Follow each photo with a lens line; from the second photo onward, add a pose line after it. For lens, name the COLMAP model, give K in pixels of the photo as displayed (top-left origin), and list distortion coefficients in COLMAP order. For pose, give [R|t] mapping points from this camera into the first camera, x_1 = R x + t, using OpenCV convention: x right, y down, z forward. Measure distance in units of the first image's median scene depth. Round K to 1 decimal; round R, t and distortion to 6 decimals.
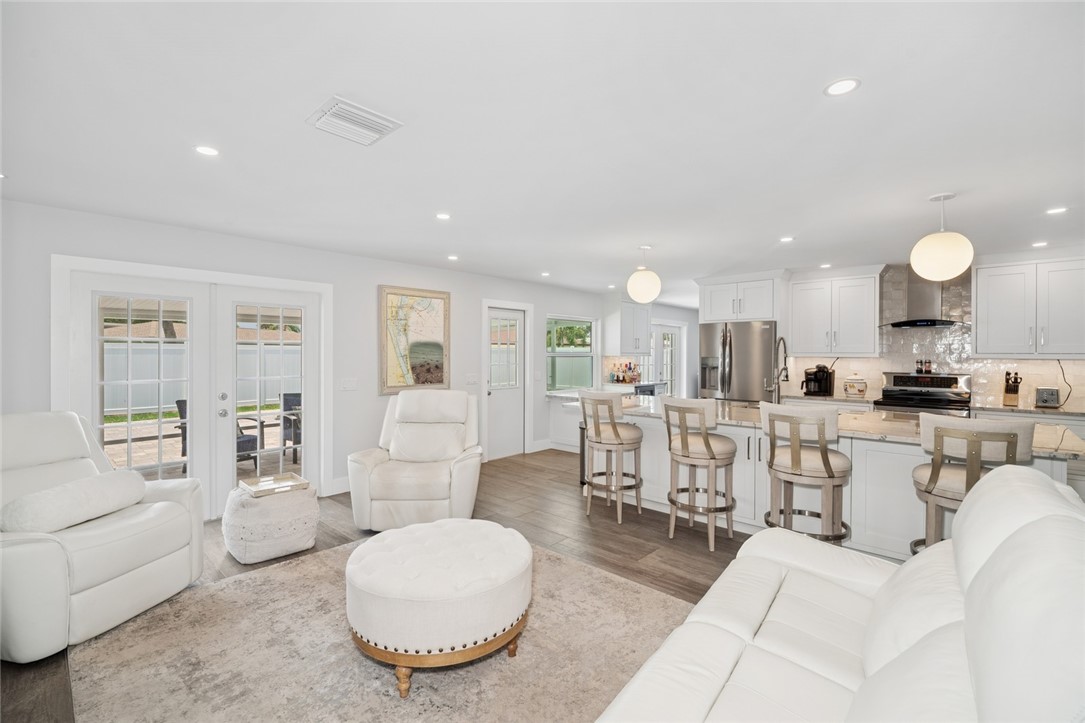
lens RADIAL K [[477.8, 0, 543.1], [0, 477.8, 359.3], [0, 0, 1]] dist [-0.008483, 0.000733]
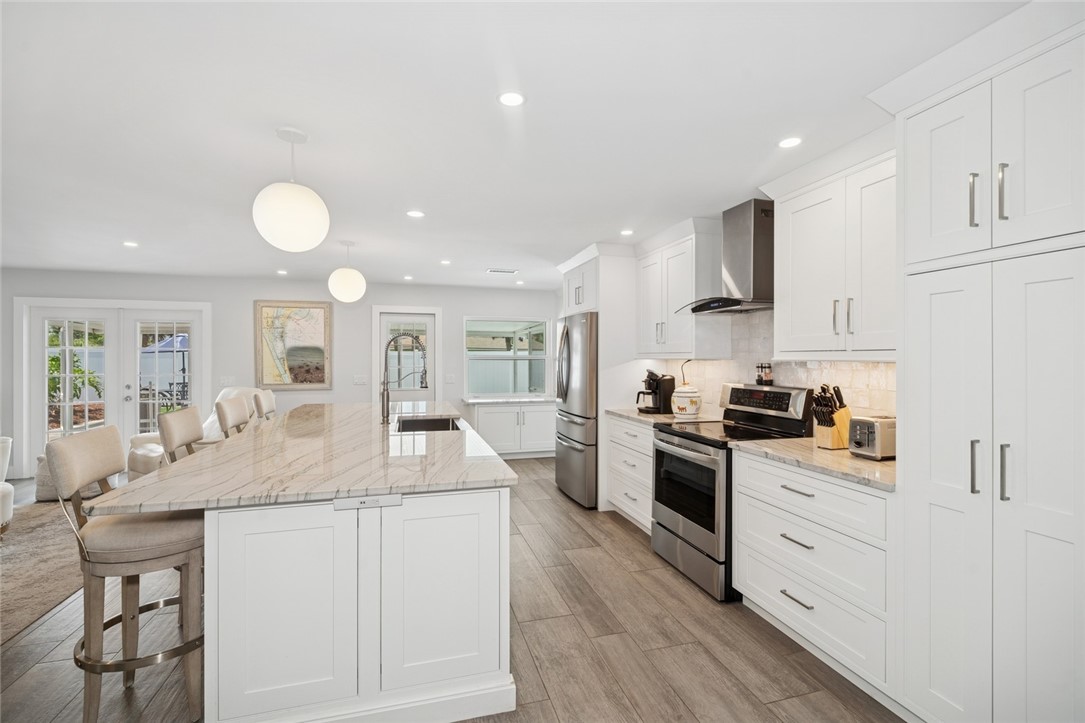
lens RADIAL K [[477.8, 0, 546.6], [0, 477.8, 357.9], [0, 0, 1]] dist [-0.008483, 0.000733]
pose [[0.857035, -0.002702, -0.515251, 0.863762], [-0.004427, 0.999911, -0.012608, 0.003135], [0.515239, 0.013087, 0.856947, 0.324020]]
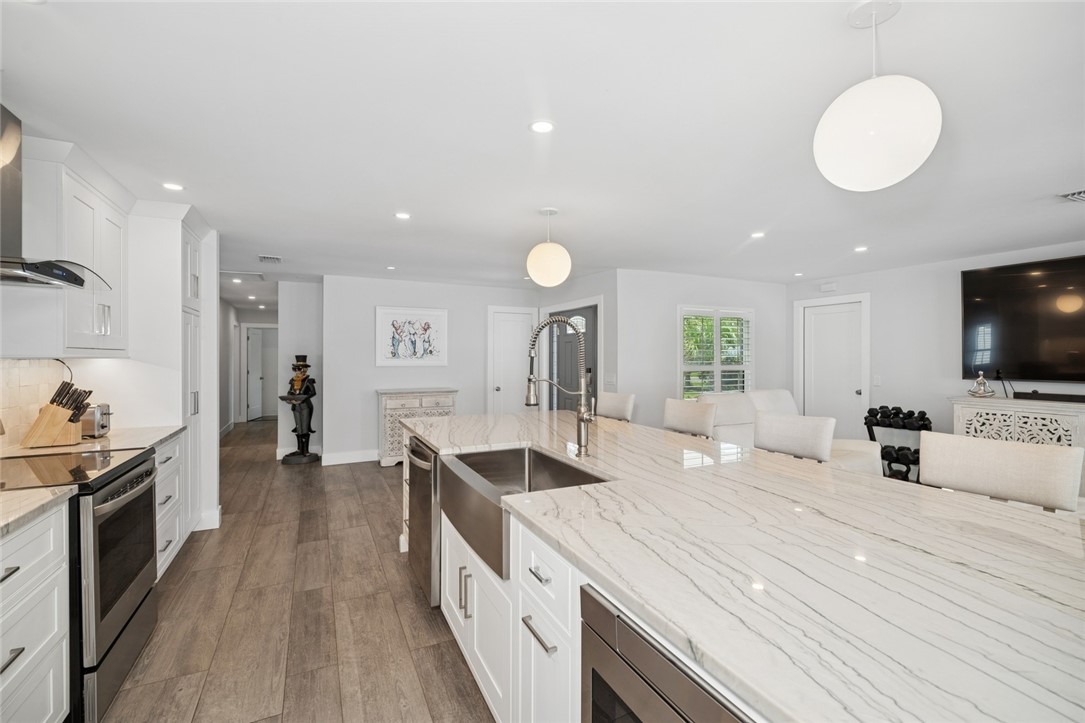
lens RADIAL K [[477.8, 0, 550.9], [0, 477.8, 358.3], [0, 0, 1]] dist [-0.008483, 0.000733]
pose [[-0.934512, -0.006083, 0.355881, 0.248913], [-0.000612, 0.999880, 0.015486, -0.008498], [-0.355932, 0.014254, -0.934403, 1.134788]]
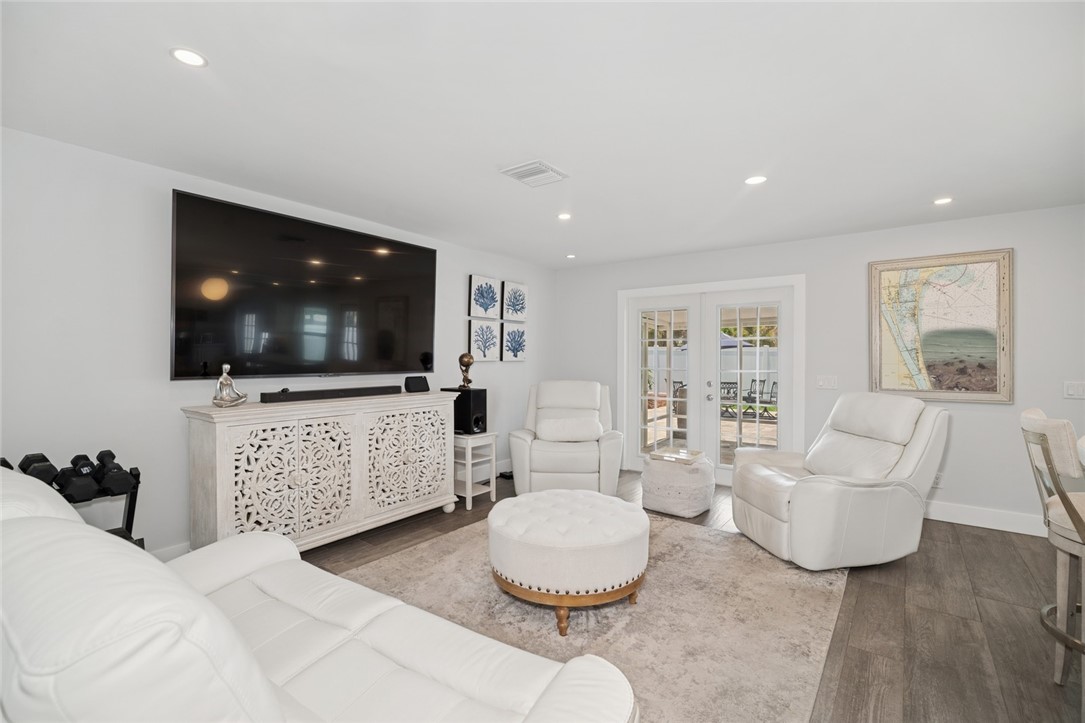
lens RADIAL K [[477.8, 0, 549.6], [0, 477.8, 359.2], [0, 0, 1]] dist [-0.008483, 0.000733]
pose [[0.094197, 0.001731, -0.995552, 0.389471], [-0.015756, 0.999876, 0.000248, 0.015924], [0.995429, 0.015663, 0.094212, 0.360413]]
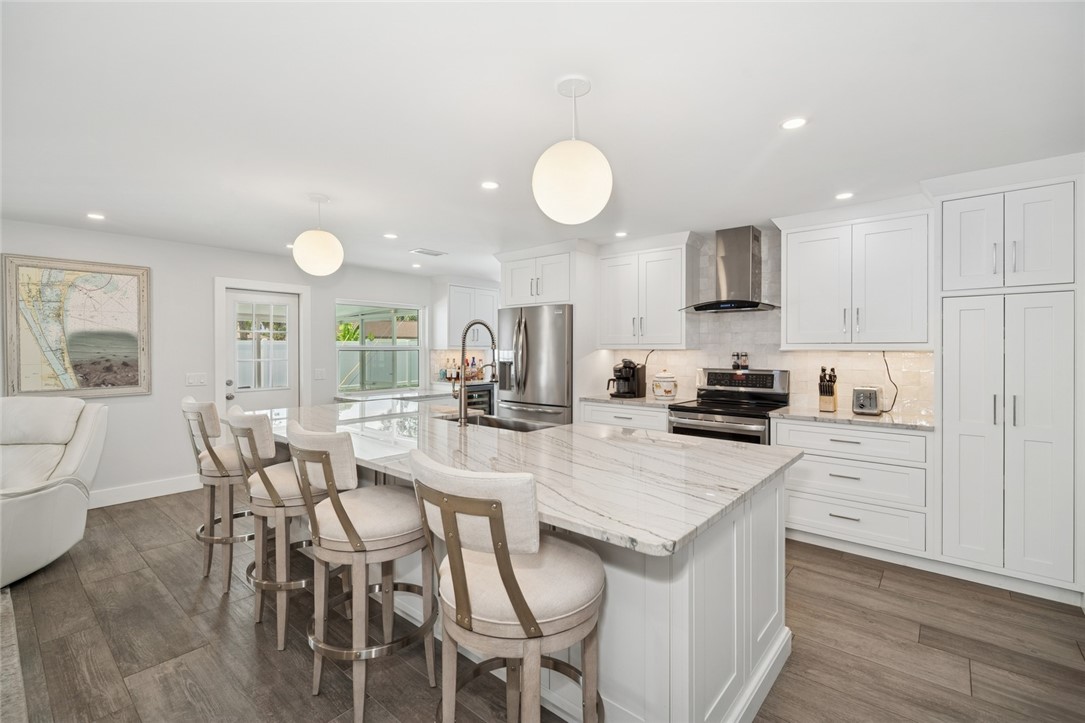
lens RADIAL K [[477.8, 0, 550.4], [0, 477.8, 351.0], [0, 0, 1]] dist [-0.008483, 0.000733]
pose [[0.998903, -0.003998, 0.046658, 0.440805], [0.004315, 0.999968, -0.006697, 0.002821], [-0.046629, 0.006891, 0.998888, 0.217636]]
